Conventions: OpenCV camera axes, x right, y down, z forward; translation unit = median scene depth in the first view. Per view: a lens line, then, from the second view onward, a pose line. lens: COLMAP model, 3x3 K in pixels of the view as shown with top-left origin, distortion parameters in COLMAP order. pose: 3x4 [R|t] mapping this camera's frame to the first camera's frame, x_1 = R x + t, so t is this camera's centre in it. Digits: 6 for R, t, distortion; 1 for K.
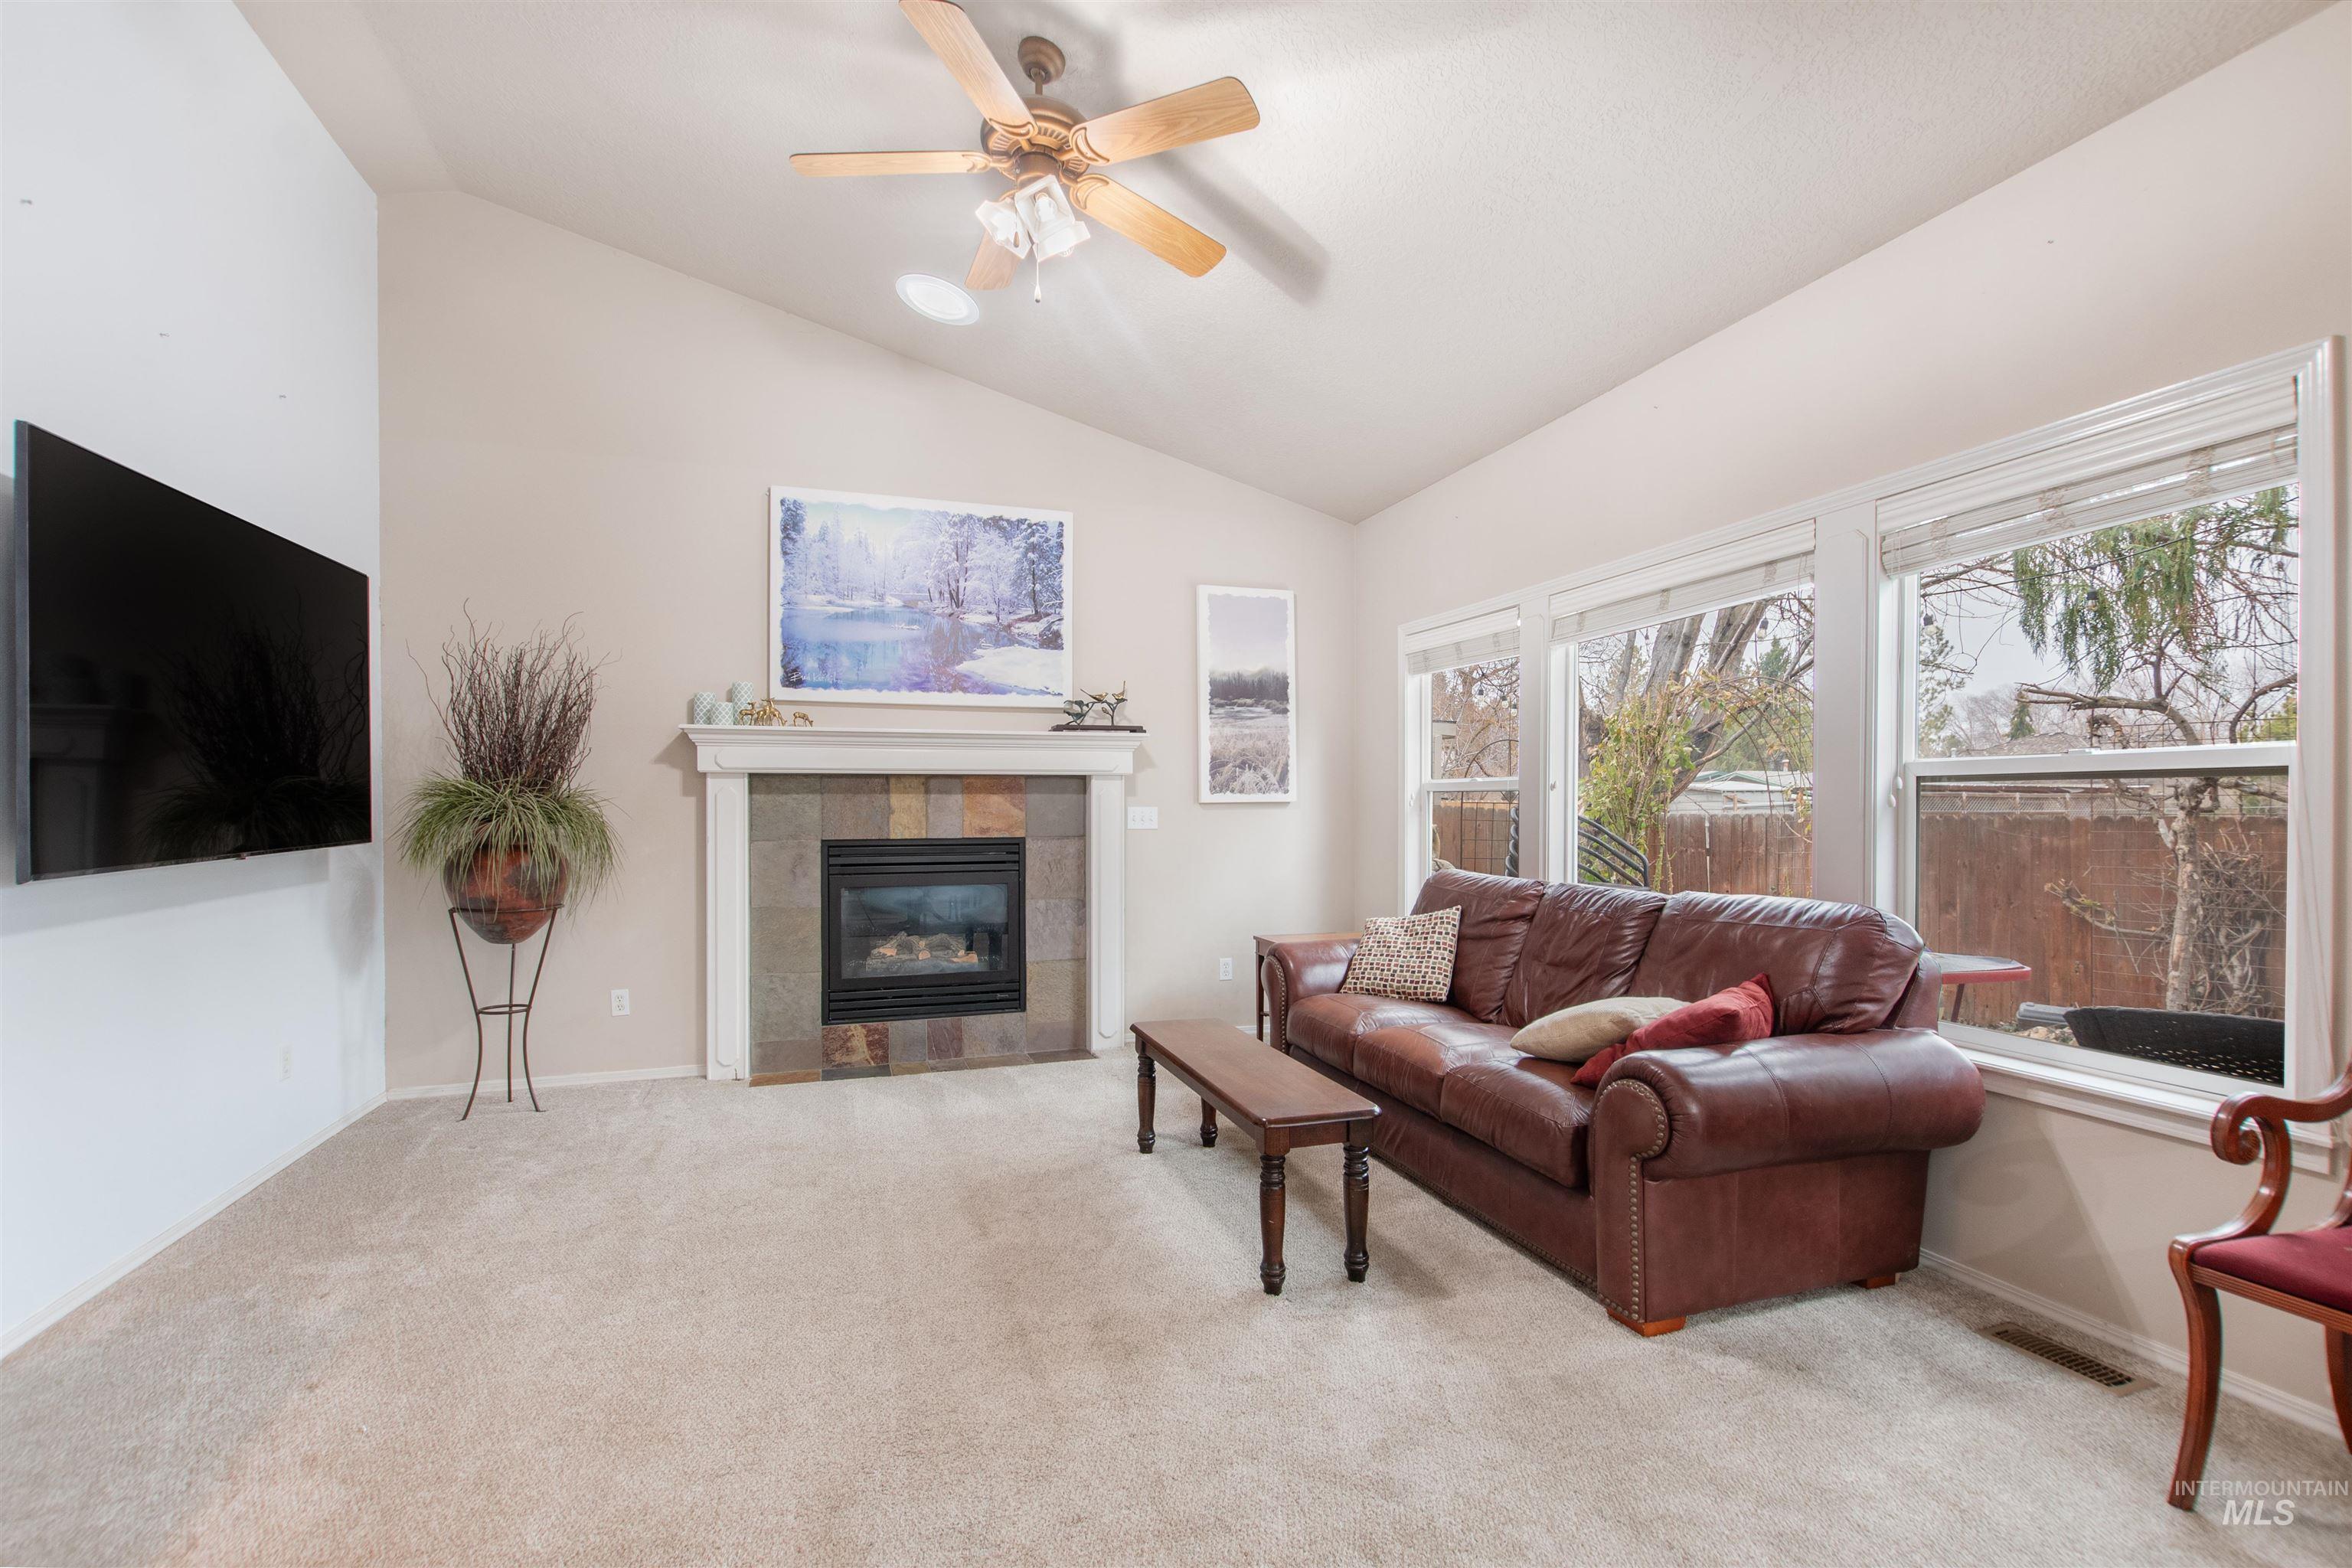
lens RADIAL K [[1062.4, 0, 1180.0], [0, 1062.4, 819.0], [0, 0, 1]] dist [0.001679, 0.000093]
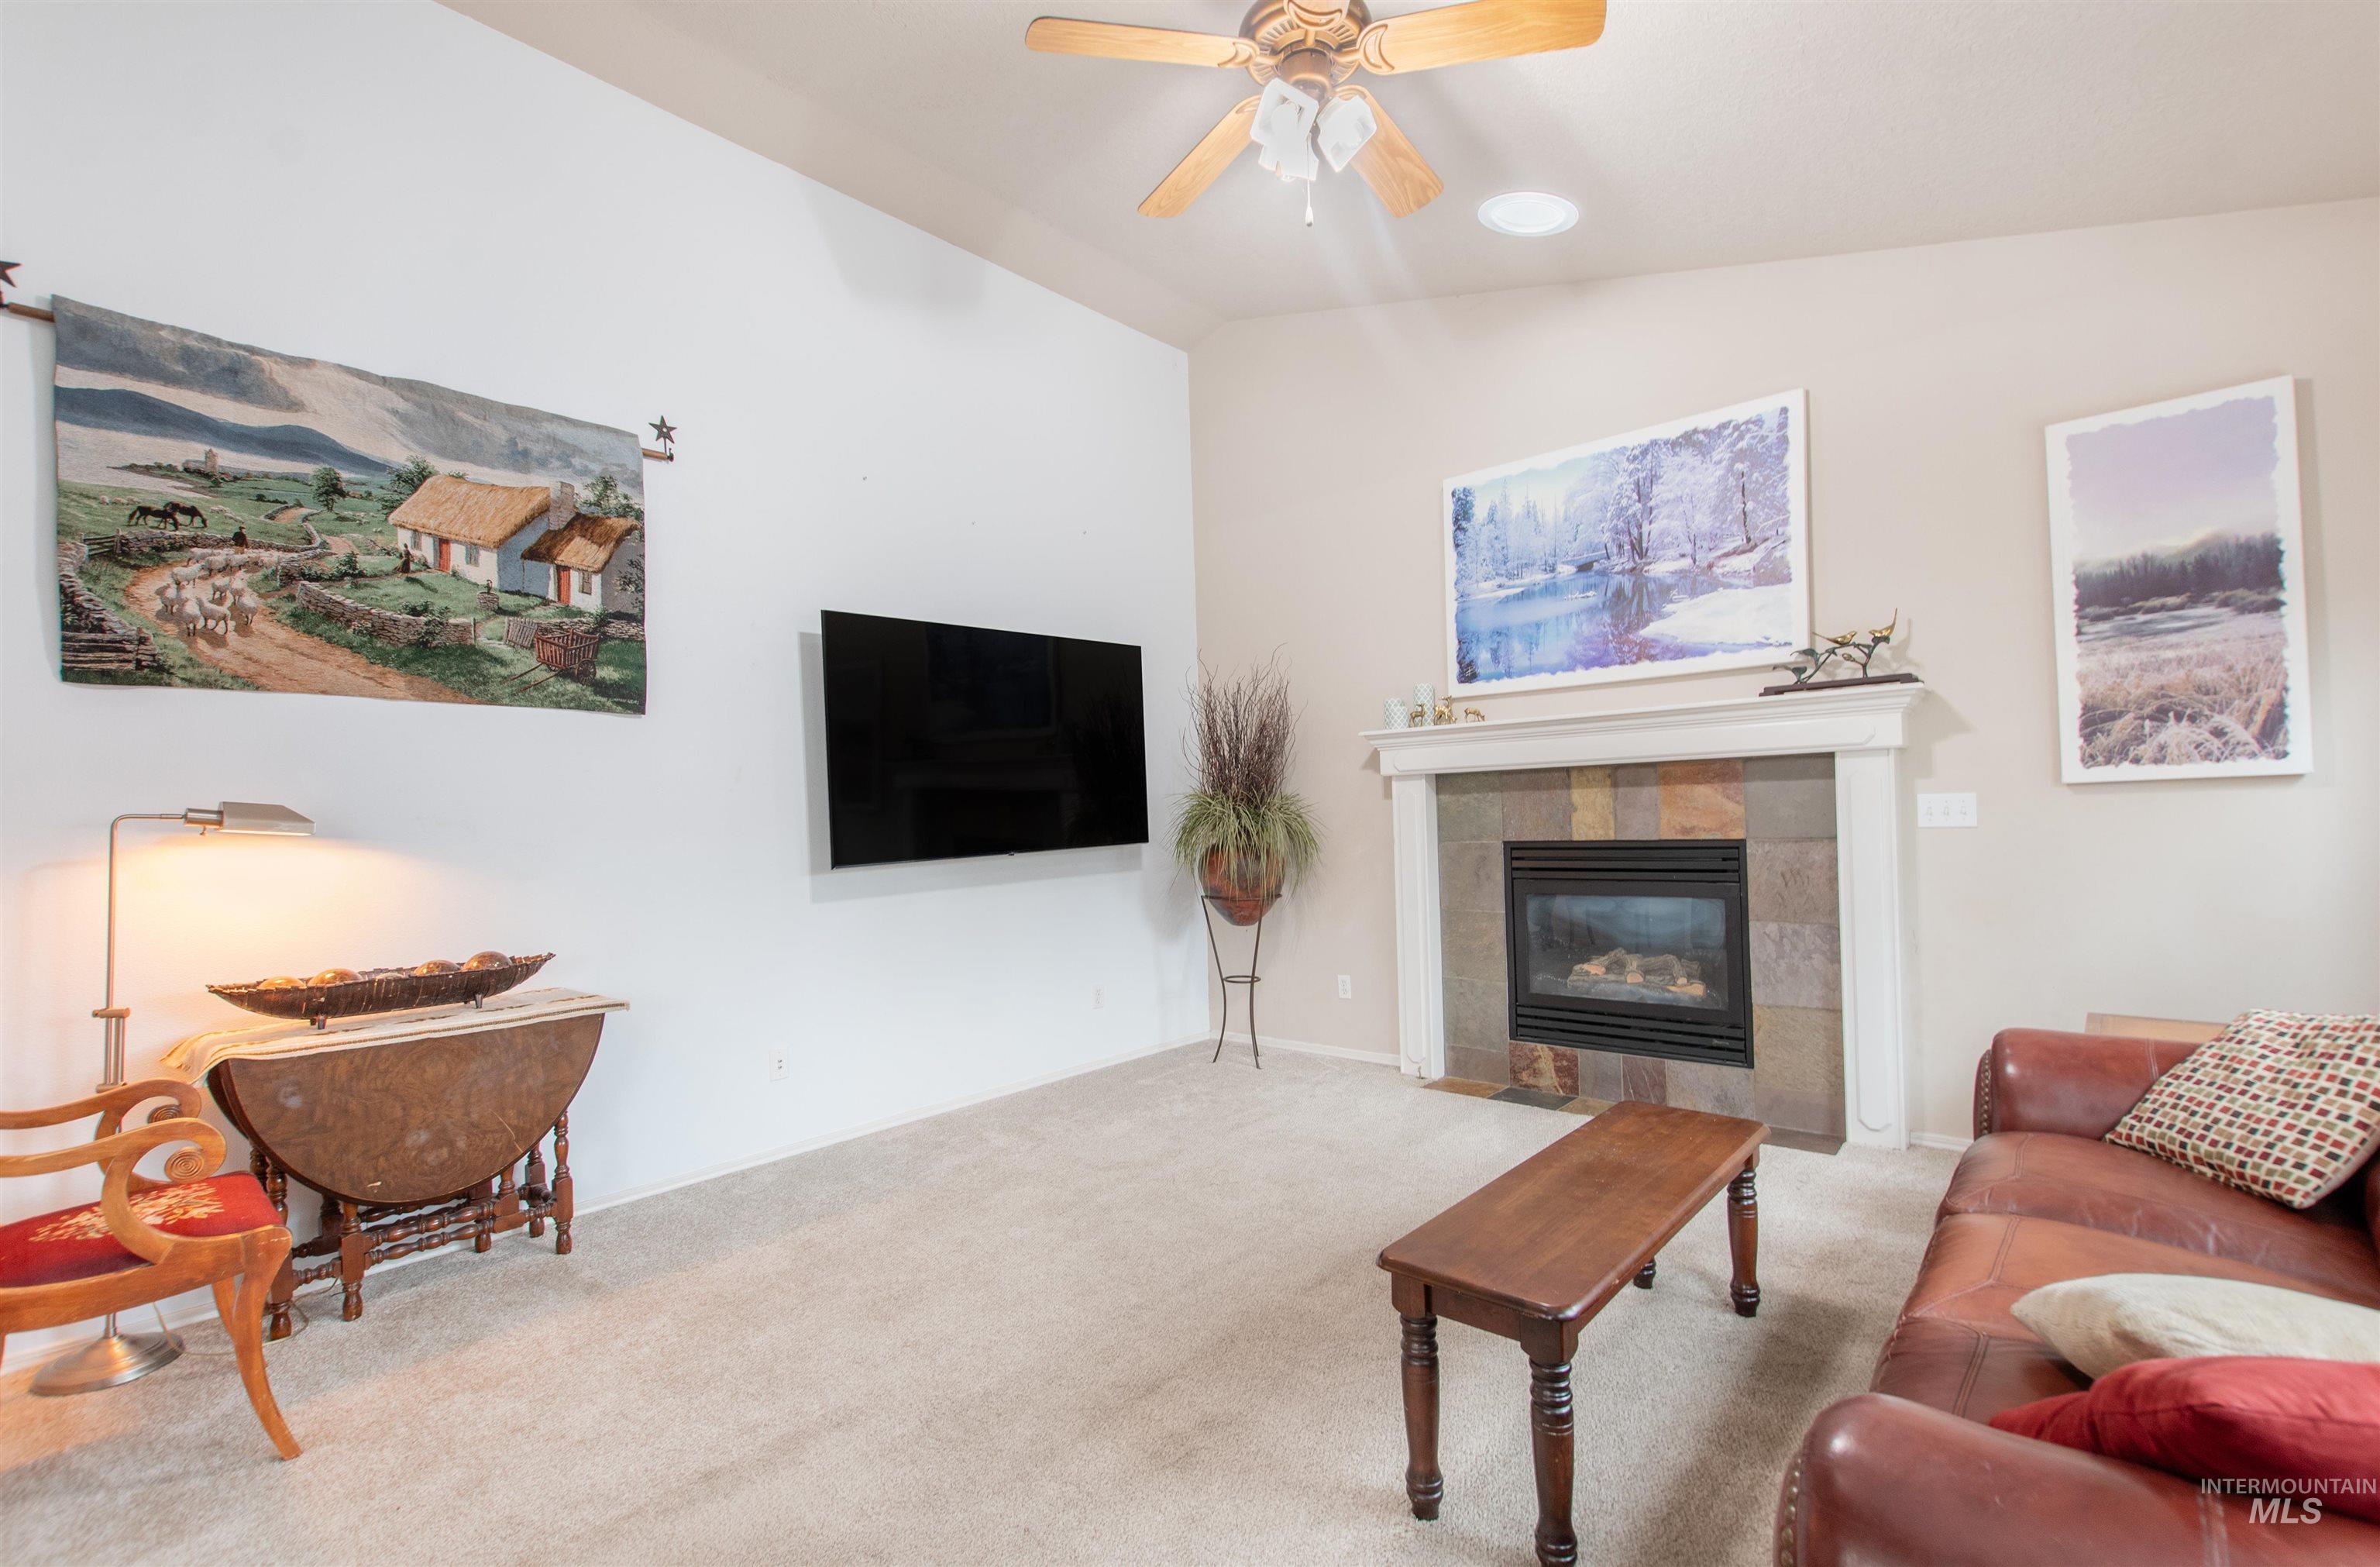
lens RADIAL K [[1069.0, 0, 1179.2], [0, 1069.0, 819.0], [0, 0, 1]] dist [0.002601, 0.000120]
pose [[0.486255, -0.009262, -0.873768, 0.336413], [0.020446, 0.999791, 0.000781, -0.006347], [0.873578, -0.018245, 0.486343, 0.283921]]
